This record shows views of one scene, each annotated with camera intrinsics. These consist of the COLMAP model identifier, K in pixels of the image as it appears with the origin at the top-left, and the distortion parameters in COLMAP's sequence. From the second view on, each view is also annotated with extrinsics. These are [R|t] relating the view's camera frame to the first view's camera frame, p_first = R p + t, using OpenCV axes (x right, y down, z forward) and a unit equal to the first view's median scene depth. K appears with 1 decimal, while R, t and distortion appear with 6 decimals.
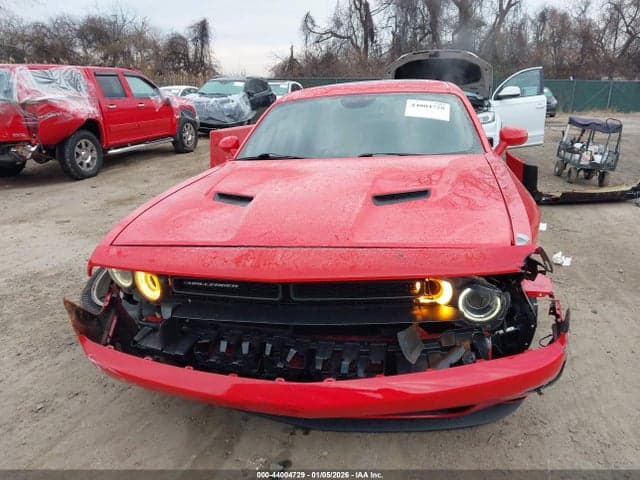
lens RADIAL K [[503.4, 0, 321.1], [0, 503.4, 236.9], [0, 0, 1]] dist [0.029549, -0.028244]
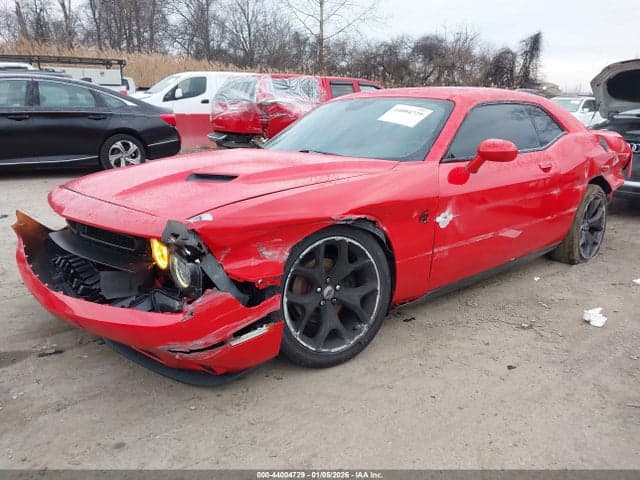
lens RADIAL K [[503.4, 0, 321.6], [0, 503.4, 239.9], [0, 0, 1]] dist [0.029549, -0.028244]
pose [[0.808909, 0.188519, -0.556891, 0.295108], [-0.200645, 0.978851, 0.039915, -0.010639], [0.552637, 0.079449, 0.829626, 0.056466]]
